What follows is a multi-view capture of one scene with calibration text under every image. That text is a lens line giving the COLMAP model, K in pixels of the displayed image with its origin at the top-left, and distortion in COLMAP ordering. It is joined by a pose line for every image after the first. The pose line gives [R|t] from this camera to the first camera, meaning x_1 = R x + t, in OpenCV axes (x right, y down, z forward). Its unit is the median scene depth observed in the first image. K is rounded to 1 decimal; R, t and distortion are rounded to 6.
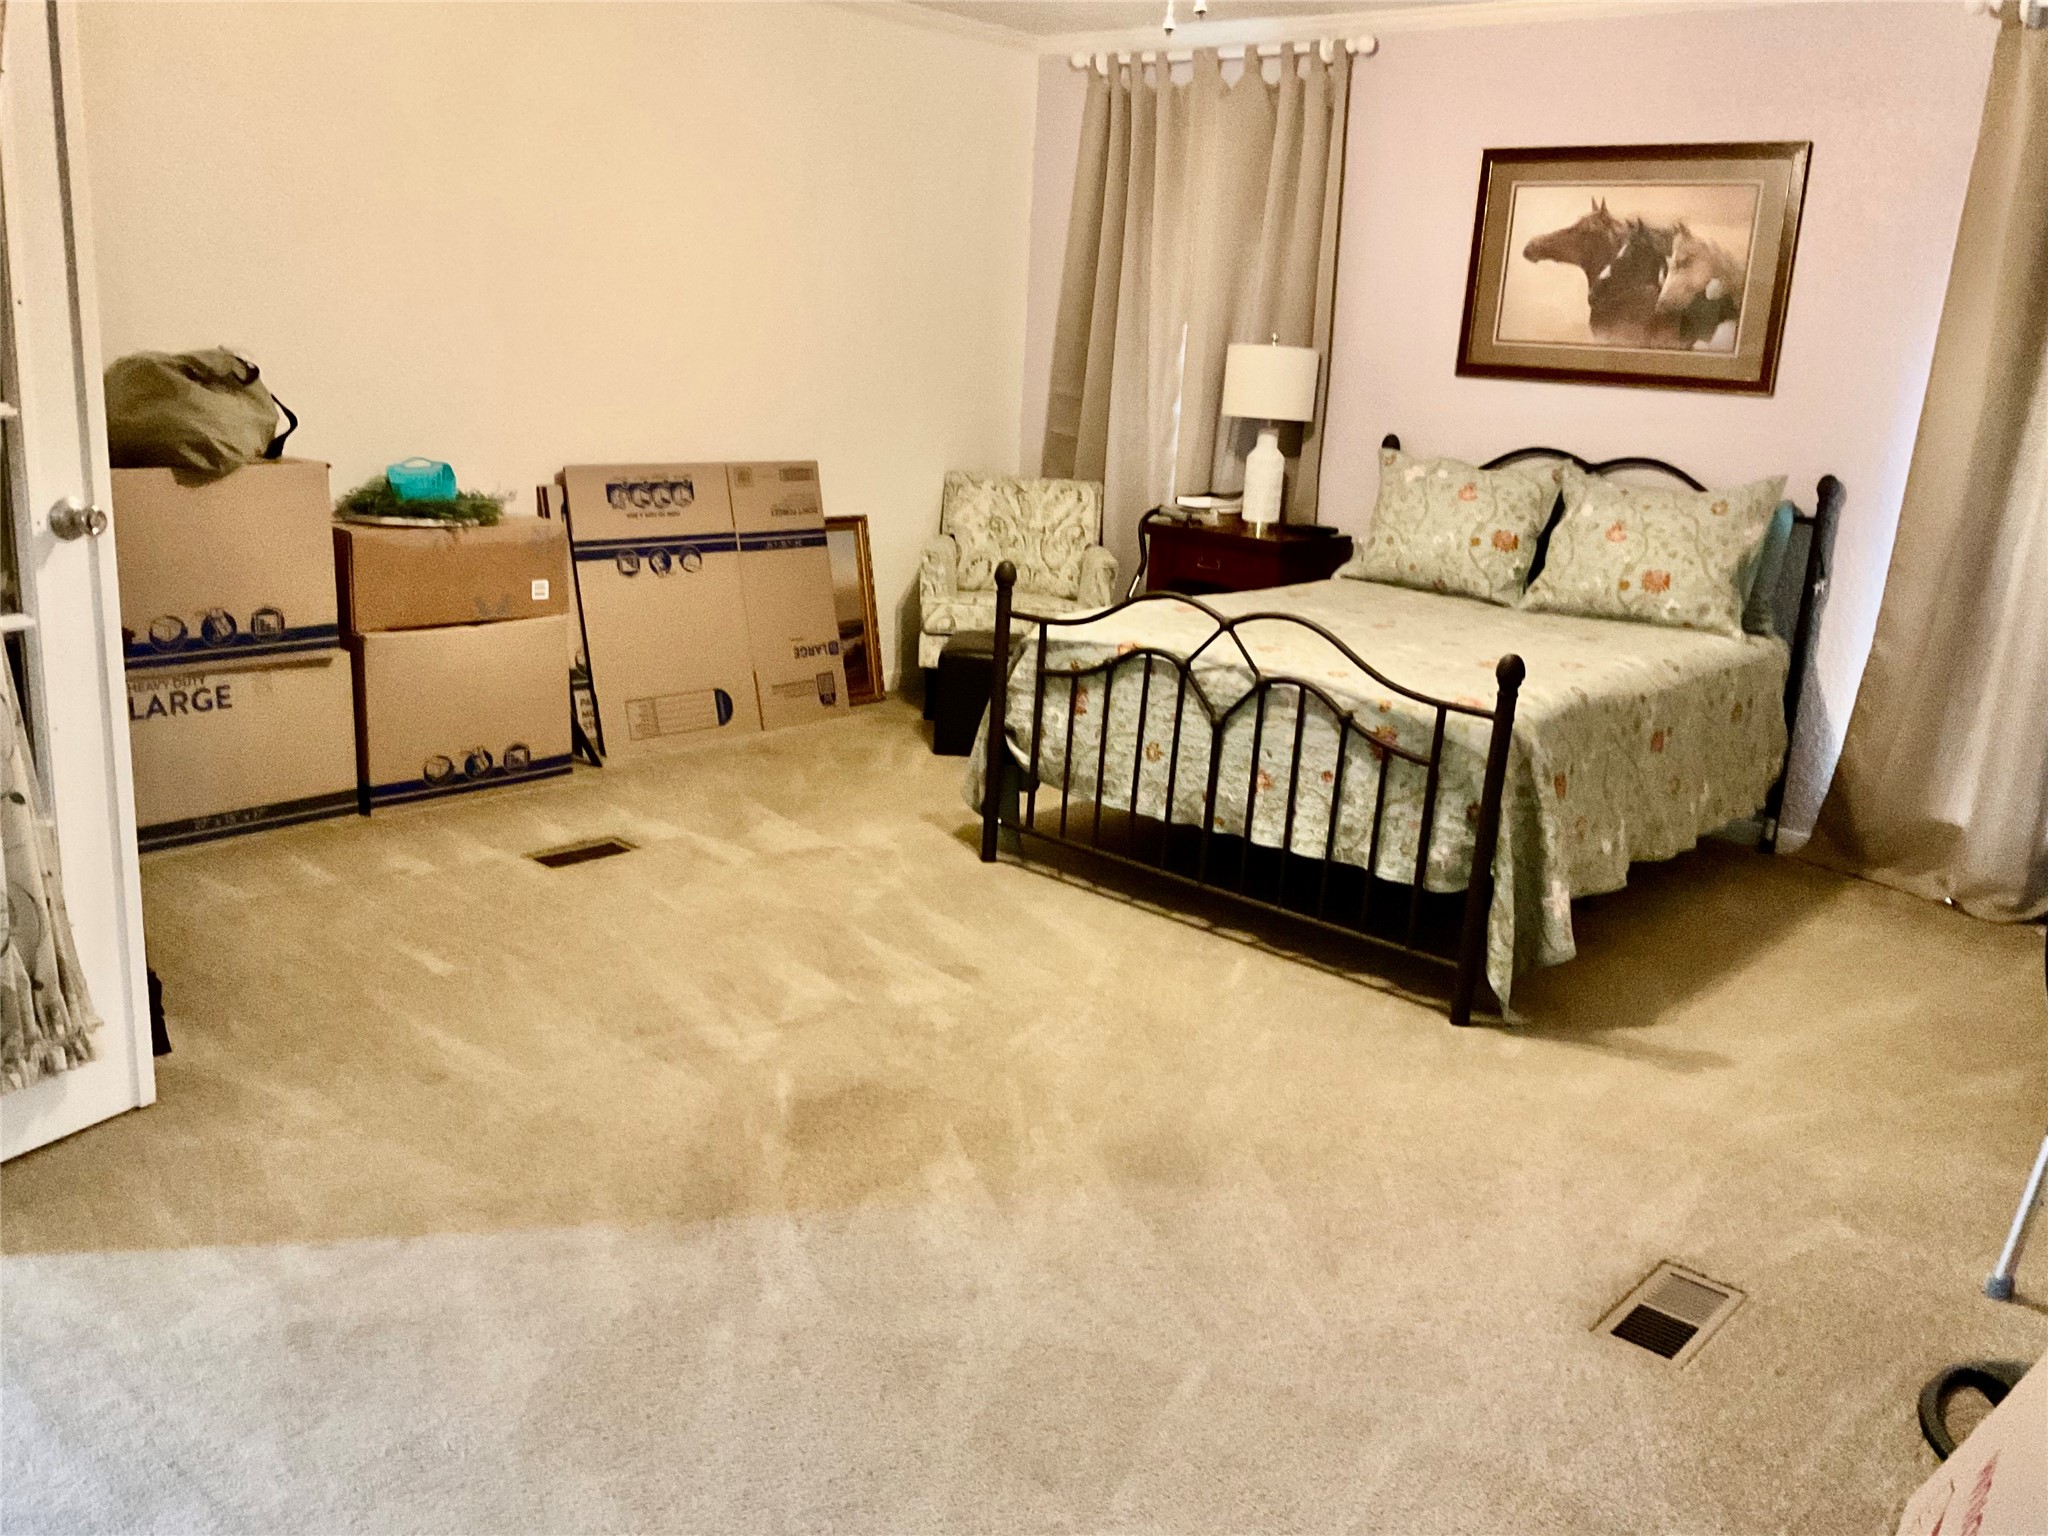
lens RADIAL K [[1661.2, 0, 1024.0], [0, 1661.2, 768.0], [0, 0, 1]] dist [0.100385, -0.214530]
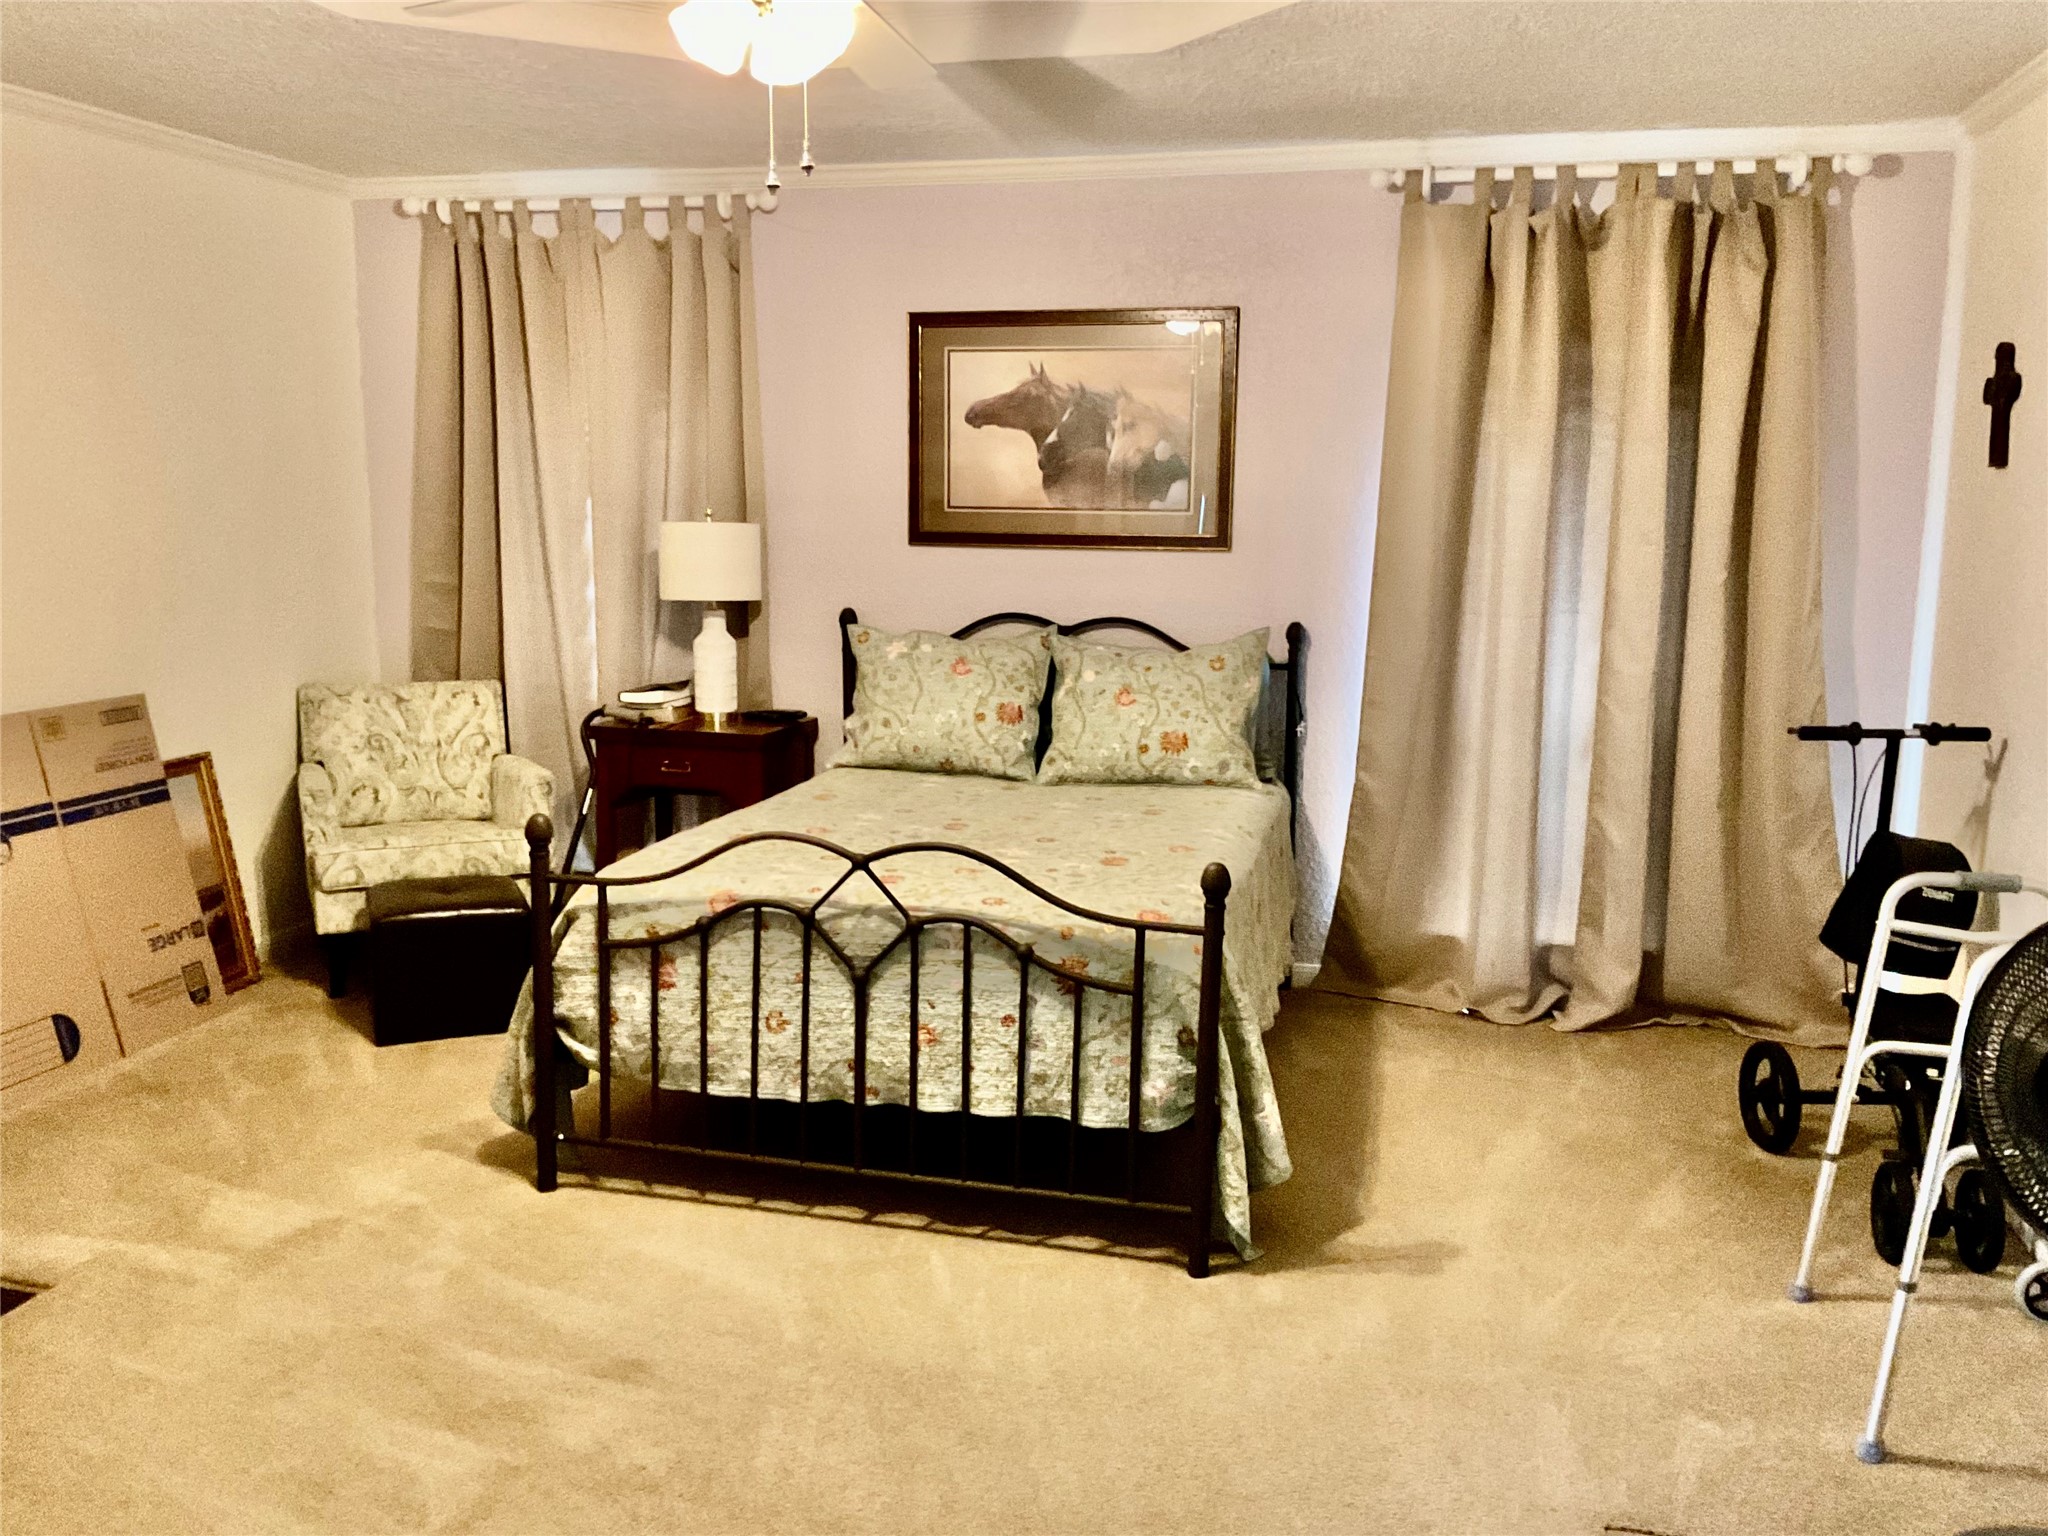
lens RADIAL K [[1661.2, 0, 1024.0], [0, 1661.2, 768.0], [0, 0, 1]] dist [0.100385, -0.214530]
pose [[0.885862, -0.119968, 0.448170, -0.144840], [0.153771, 0.987310, -0.039660, -0.070324], [-0.437725, 0.104049, 0.893068, 0.160150]]
